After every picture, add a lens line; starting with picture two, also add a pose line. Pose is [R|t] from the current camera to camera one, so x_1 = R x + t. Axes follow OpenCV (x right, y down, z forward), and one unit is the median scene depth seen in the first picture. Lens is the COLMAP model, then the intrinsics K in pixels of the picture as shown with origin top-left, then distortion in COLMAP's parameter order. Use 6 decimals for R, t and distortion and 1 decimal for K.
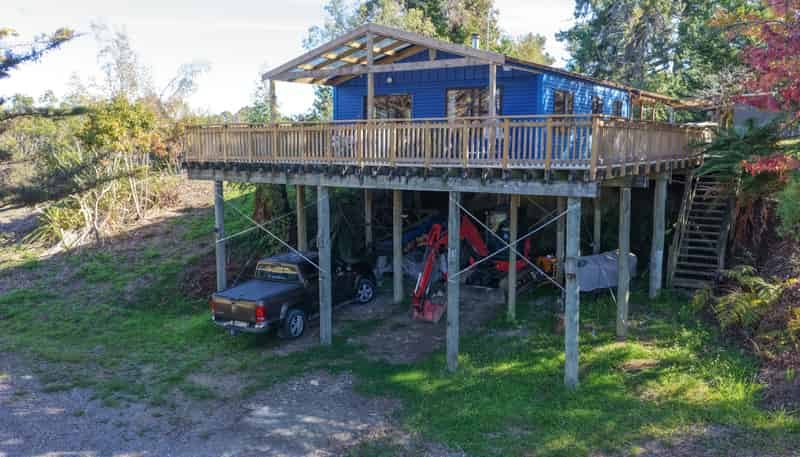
lens RADIAL K [[662.7, 0, 402.9], [0, 662.7, 225.1], [0, 0, 1]] dist [0.018064, -0.000396]
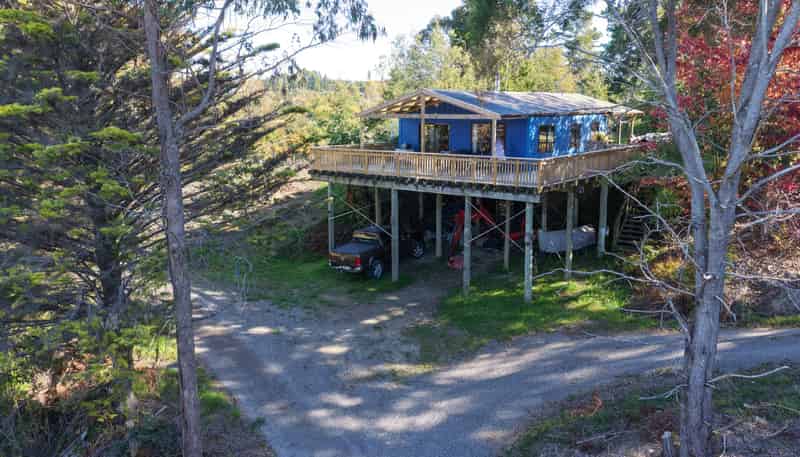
lens RADIAL K [[662.7, 0, 398.3], [0, 662.7, 227.7], [0, 0, 1]] dist [0.018064, -0.000396]
pose [[0.996069, 0.014646, -0.087366, 0.042551], [-0.009211, 0.998015, 0.062297, -0.068455], [0.088105, -0.061247, 0.994226, -0.751380]]
